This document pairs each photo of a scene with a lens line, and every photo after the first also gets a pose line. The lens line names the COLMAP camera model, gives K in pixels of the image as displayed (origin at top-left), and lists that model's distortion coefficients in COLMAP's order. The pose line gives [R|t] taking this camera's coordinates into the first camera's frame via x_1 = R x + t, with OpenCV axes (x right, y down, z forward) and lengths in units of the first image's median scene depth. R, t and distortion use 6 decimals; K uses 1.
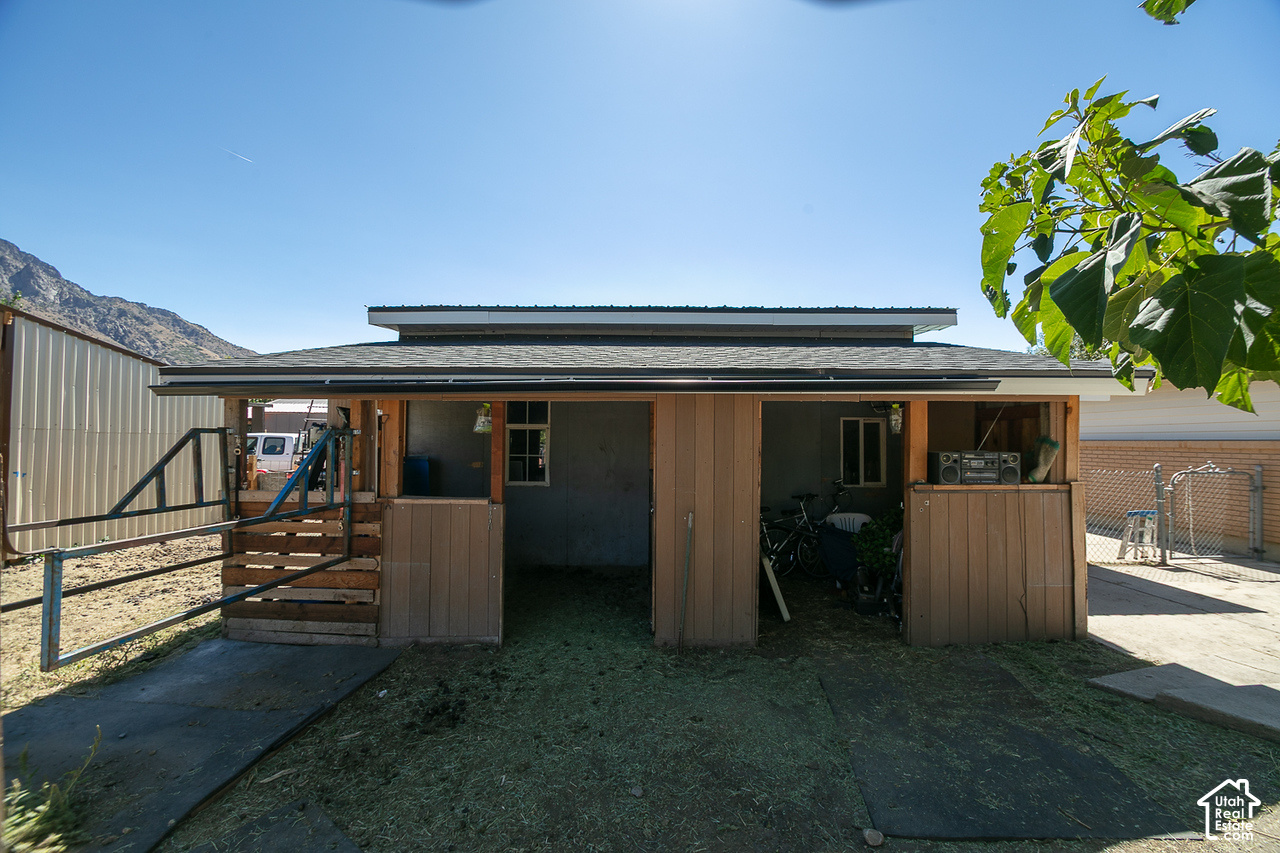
lens RADIAL K [[474.9, 0, 636.2], [0, 474.9, 436.9], [0, 0, 1]] dist [-0.016701, -0.000189]
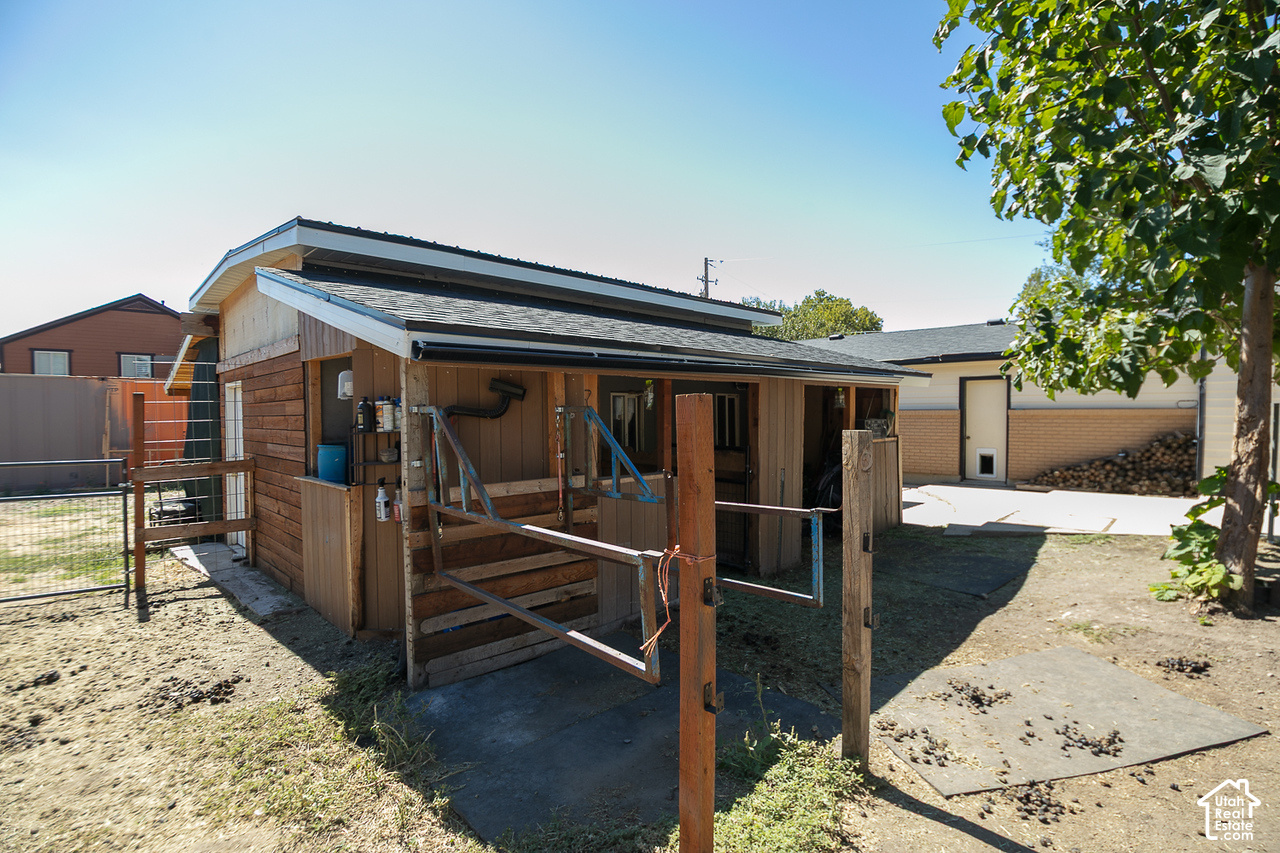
lens RADIAL K [[613.2, 0, 641.0], [0, 613.2, 418.5], [0, 0, 1]] dist [-0.004483, -0.001237]
pose [[0.697812, -0.019325, 0.716020, -1.315179], [0.000421, 0.999647, 0.026570, -0.025052], [-0.716280, -0.018239, 0.697574, 0.083231]]
